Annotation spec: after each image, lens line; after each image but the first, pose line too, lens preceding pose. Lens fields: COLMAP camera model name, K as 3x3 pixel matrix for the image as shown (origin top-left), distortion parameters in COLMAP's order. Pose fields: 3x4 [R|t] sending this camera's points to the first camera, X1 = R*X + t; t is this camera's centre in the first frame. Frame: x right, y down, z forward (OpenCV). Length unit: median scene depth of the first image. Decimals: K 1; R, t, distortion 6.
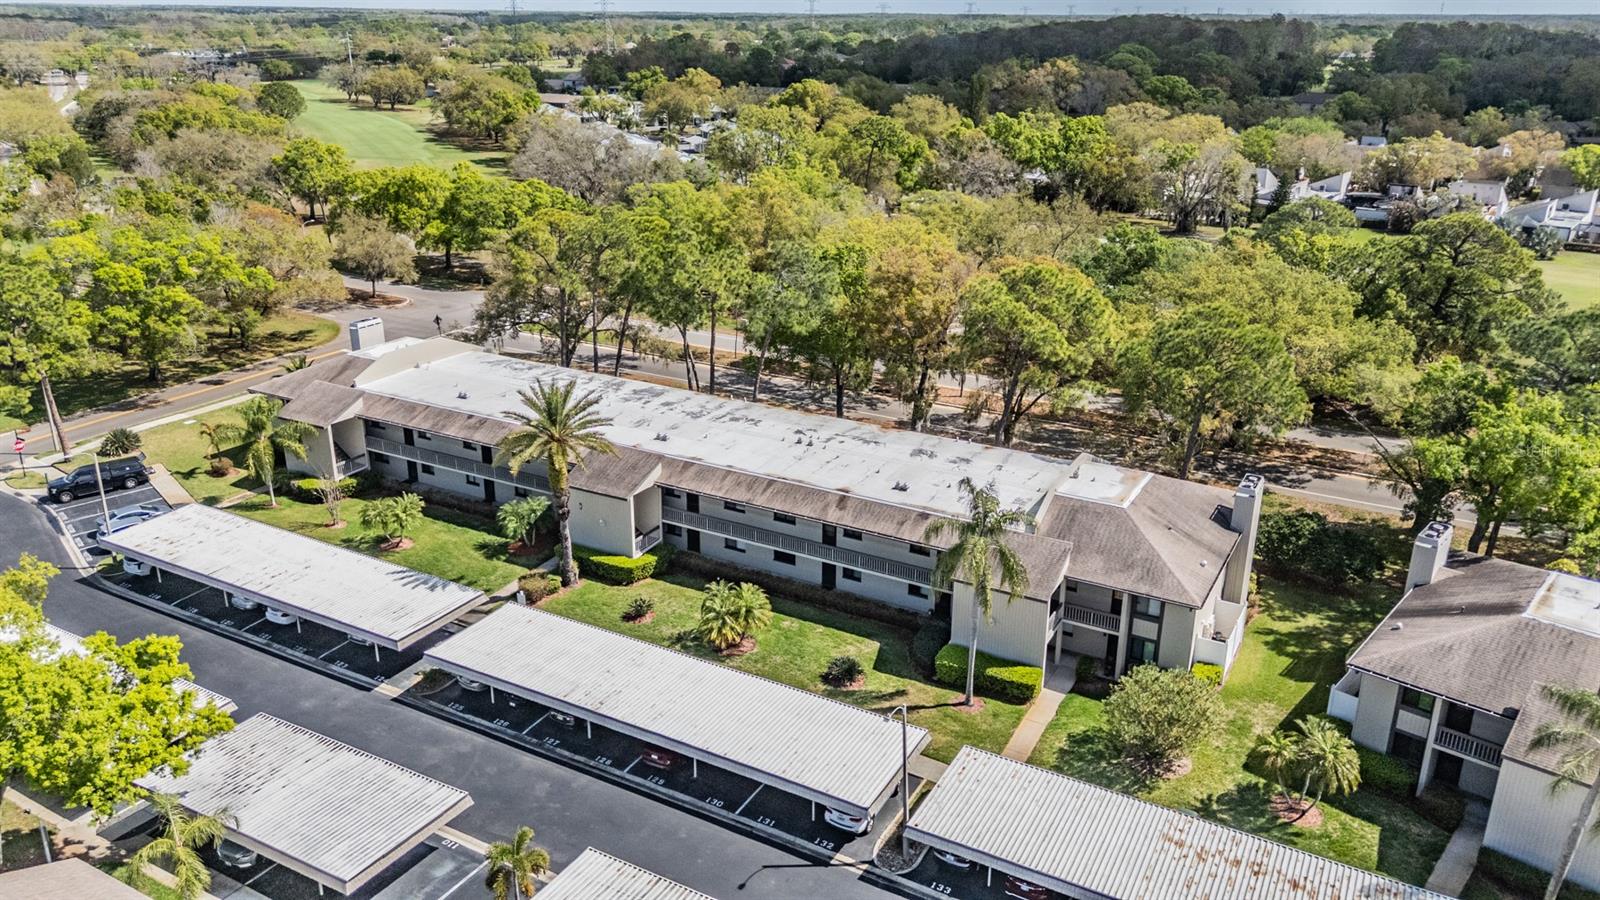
lens RADIAL K [[1169.9, 0, 800.0], [0, 1169.9, 450.0], [0, 0, 1]] dist [0.056715, -0.055229]
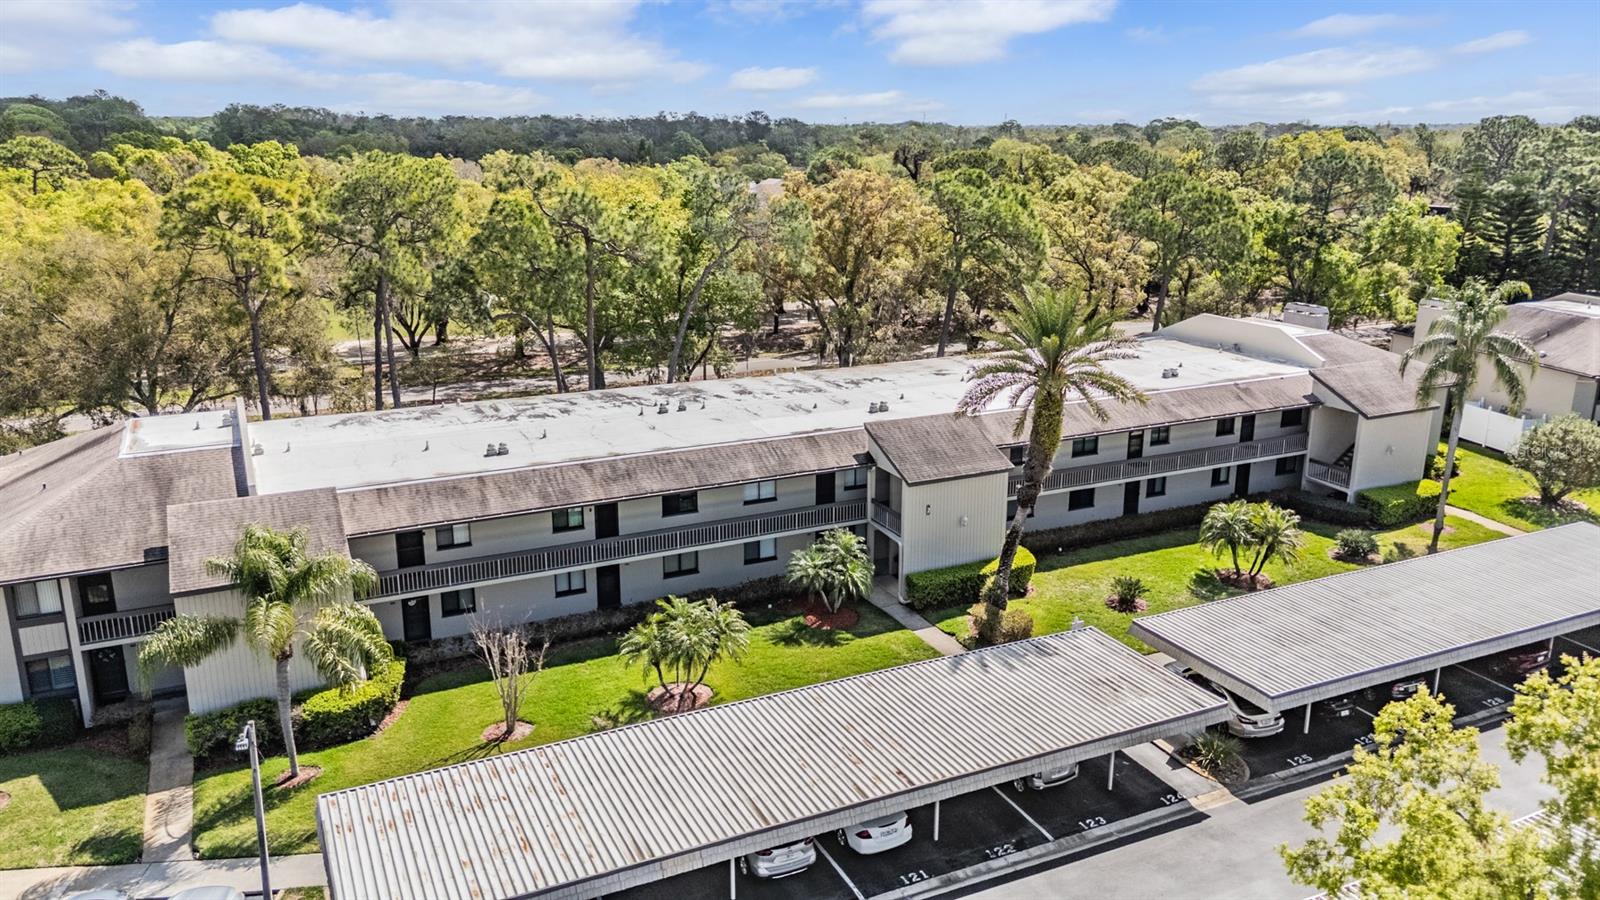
lens RADIAL K [[1169.9, 0, 800.0], [0, 1169.9, 450.0], [0, 0, 1]] dist [0.056715, -0.055229]
pose [[0.573018, -0.224247, 0.788266, -0.743926], [0.286237, 0.956026, 0.063896, -0.047197], [-0.767931, 0.189017, 0.612008, 0.647084]]
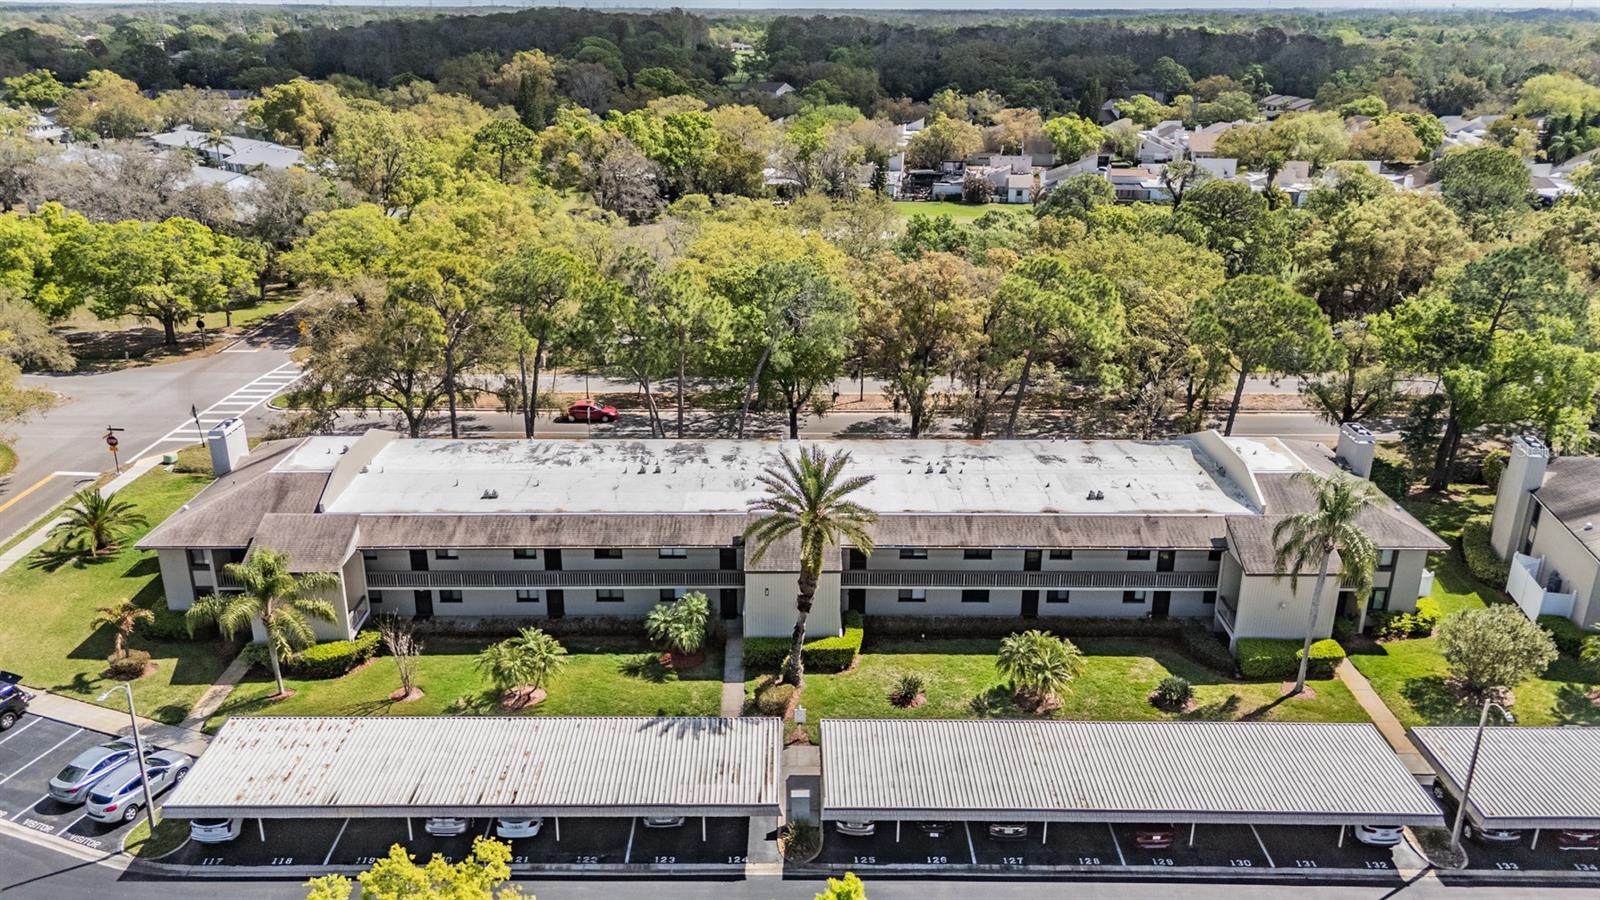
lens RADIAL K [[1169.9, 0, 800.0], [0, 1169.9, 450.0], [0, 0, 1]] dist [0.056715, -0.055229]
pose [[0.872861, -0.176037, 0.455110, -0.536218], [0.173360, 0.983688, 0.048001, -0.090614], [-0.456136, 0.037000, 0.889140, 0.230129]]
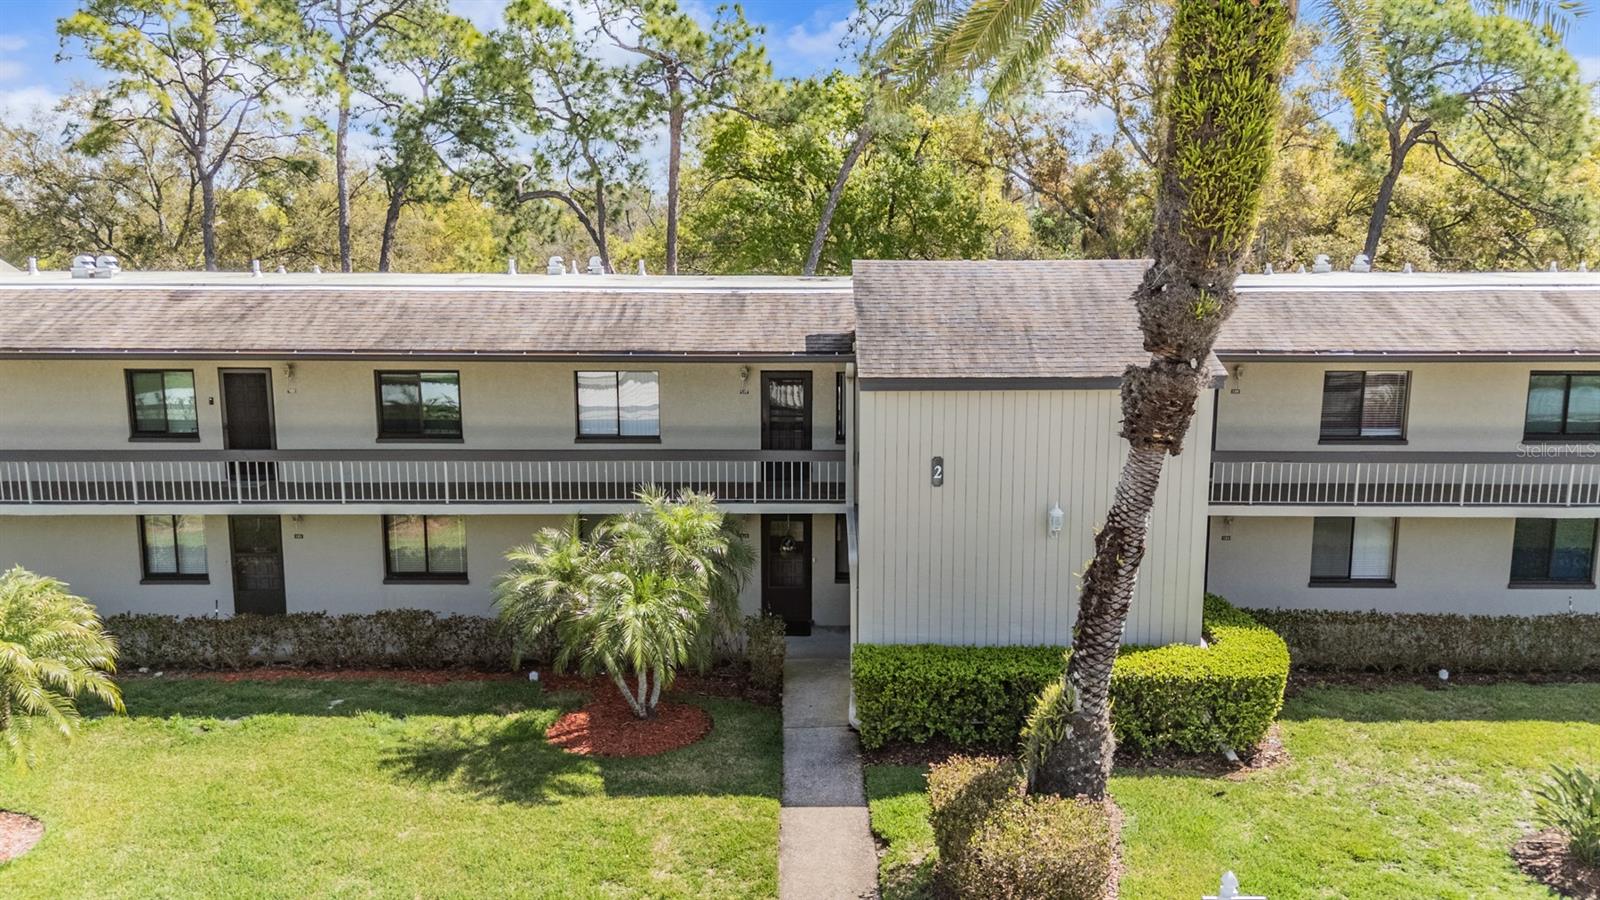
lens RADIAL K [[1211.8, 0, 800.0], [0, 1211.8, 450.0], [0, 0, 1]] dist [0.004181, 0.001318]
pose [[0.880767, -0.088579, 0.465191, -0.323638], [0.173100, 0.974590, -0.142162, 0.073465], [-0.440778, 0.205736, 0.873720, 0.804288]]
